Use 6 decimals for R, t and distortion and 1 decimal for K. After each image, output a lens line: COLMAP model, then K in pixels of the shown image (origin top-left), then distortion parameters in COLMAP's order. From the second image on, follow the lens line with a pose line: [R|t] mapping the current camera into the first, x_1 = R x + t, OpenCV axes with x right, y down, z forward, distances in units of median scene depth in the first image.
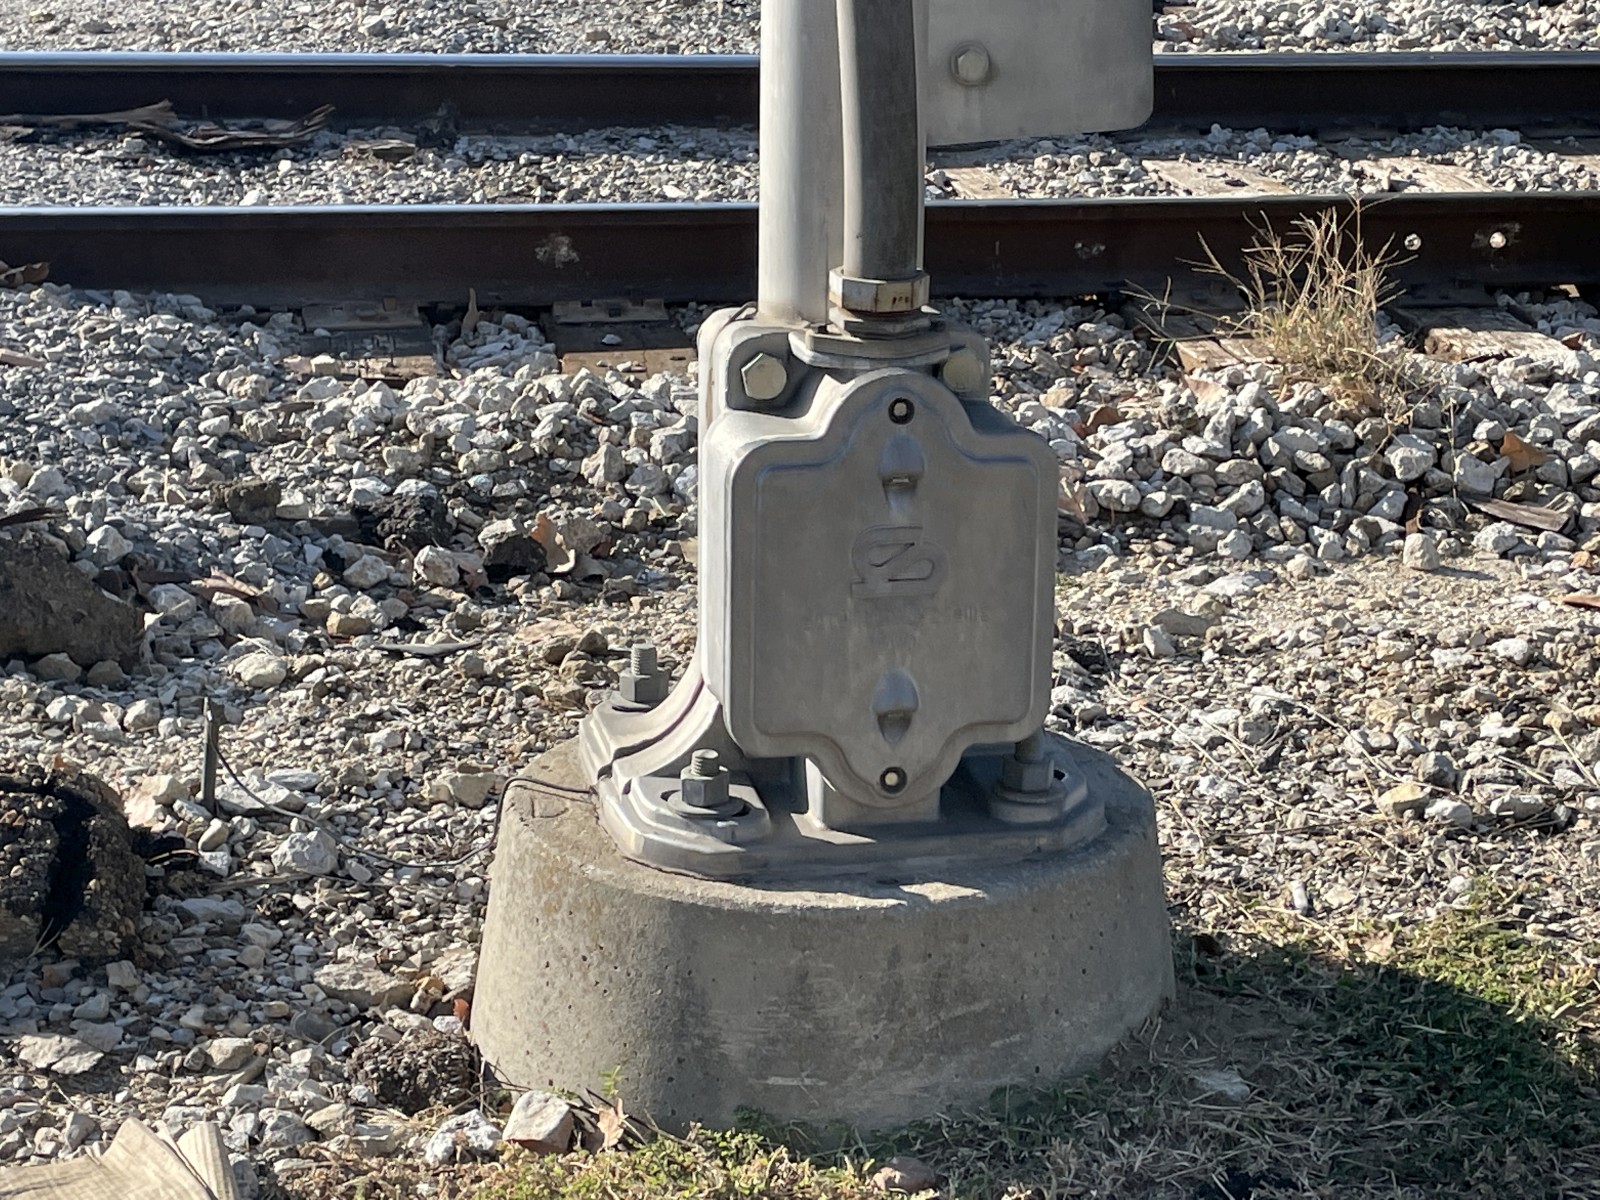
lens RADIAL K [[3068.2, 0, 800.0], [0, 3068.2, 600.0], [0, 0, 1]] dist [0.030814, 0.111881]
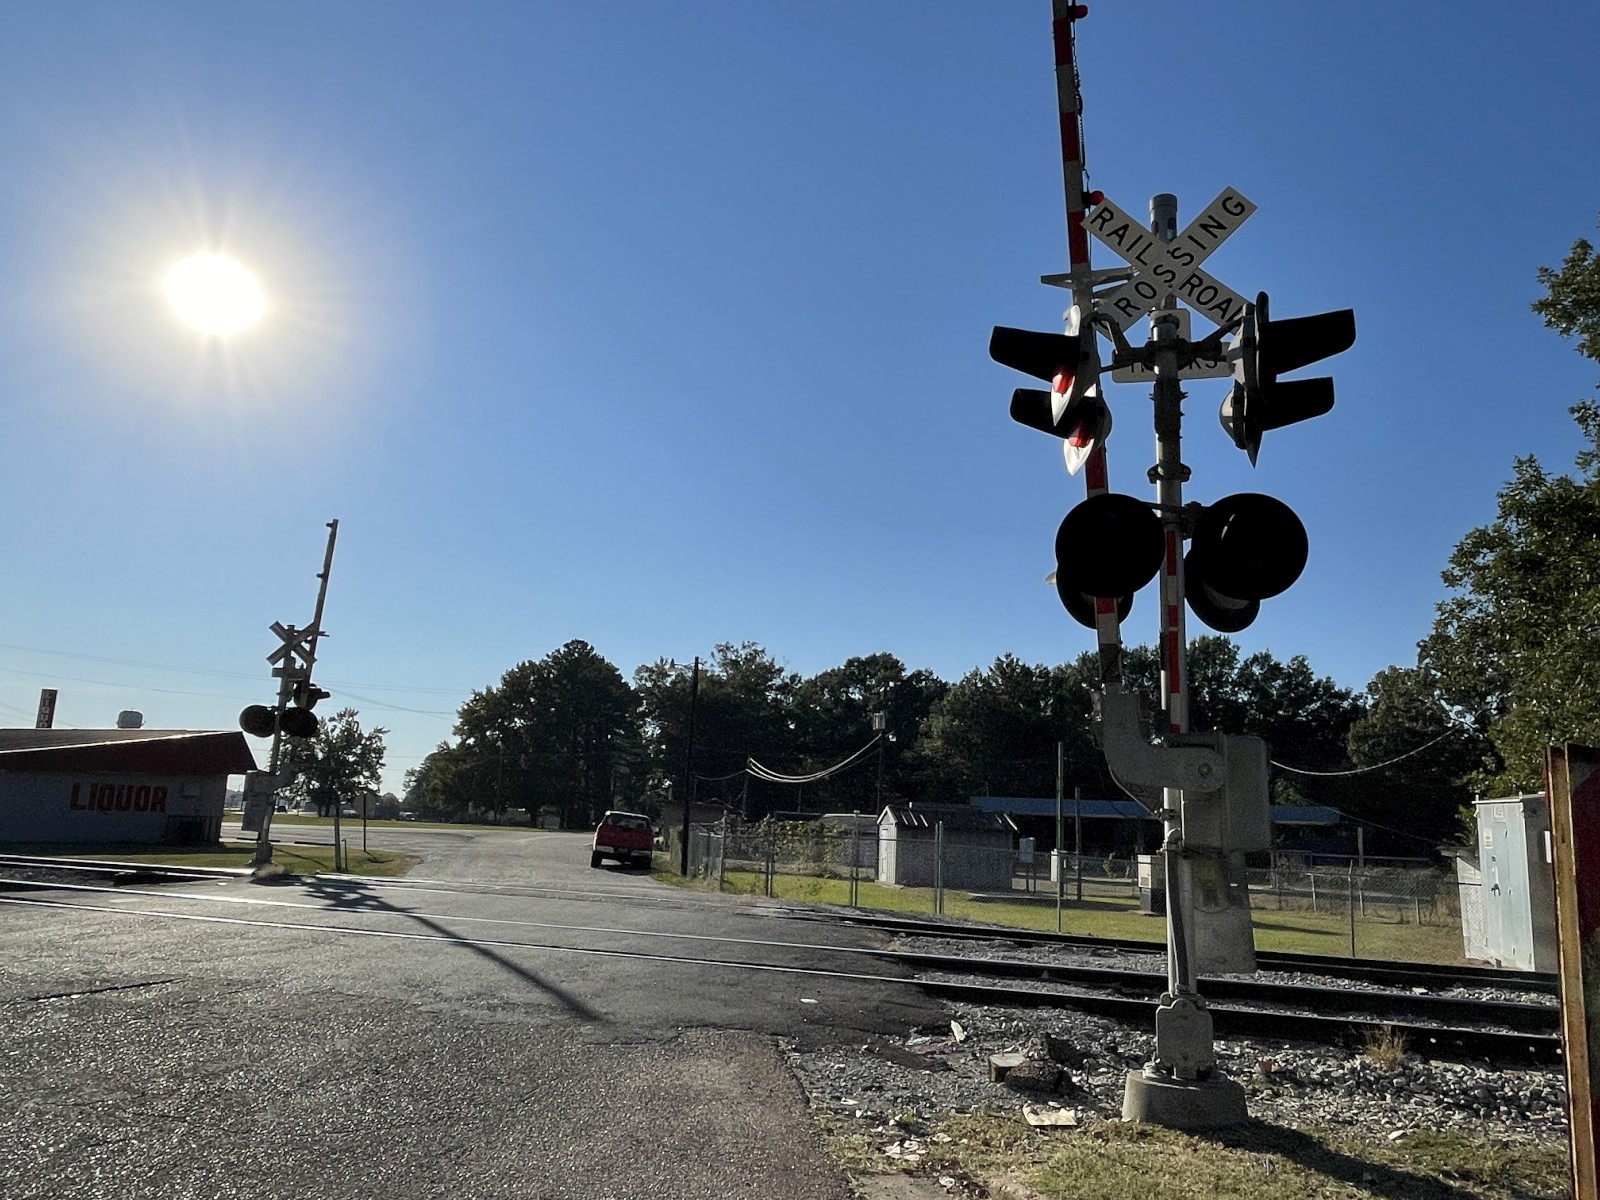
lens RADIAL K [[1115.7, 0, 804.4], [0, 1115.7, 604.0], [0, 0, 1]] dist [0.000859, -0.004407]
pose [[0.868444, -0.076969, -0.489776, 0.361696], [-0.174586, 0.877124, -0.447407, 0.253378], [0.464030, 0.474056, 0.748296, -1.012494]]
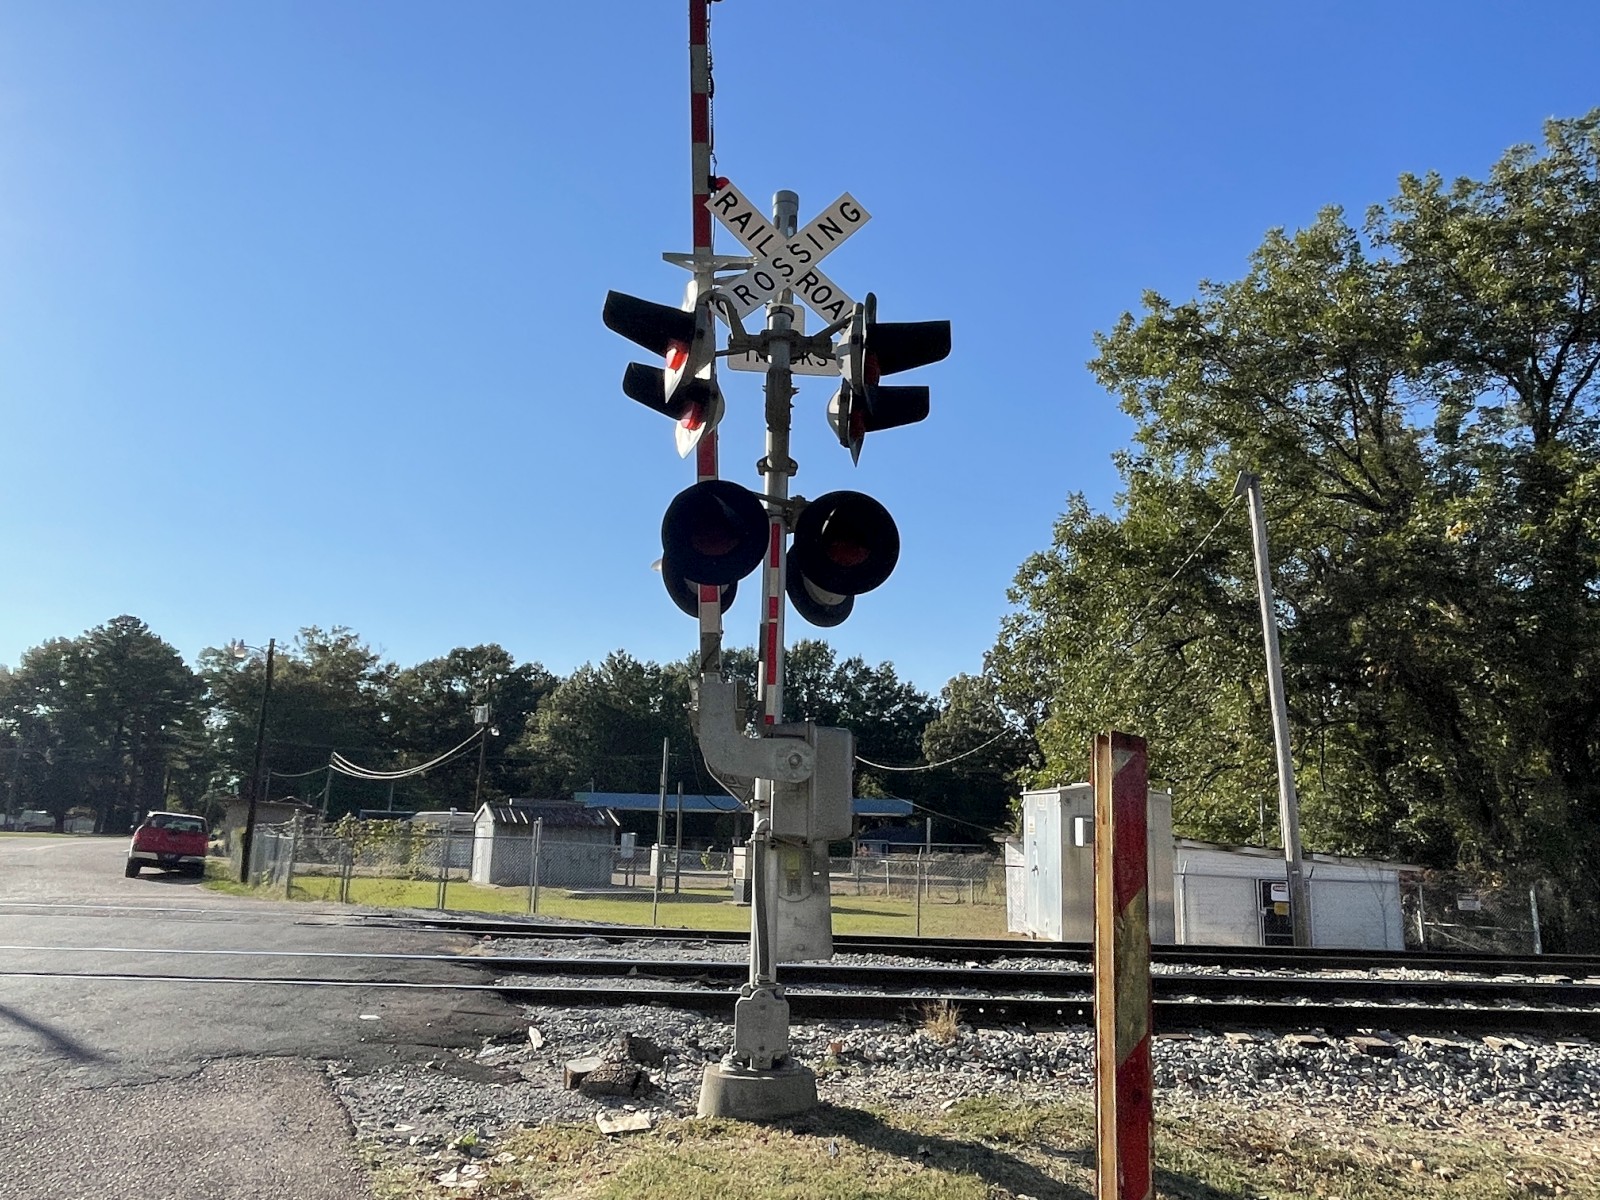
lens RADIAL K [[1111.7, 0, 809.3], [0, 1111.7, 605.0], [0, 0, 1]] dist [0.003546, -0.002740]
pose [[0.985680, -0.027348, -0.166395, 0.352839], [-0.057602, 0.872800, -0.484667, 0.228733], [0.158484, 0.487311, 0.858726, -0.924997]]
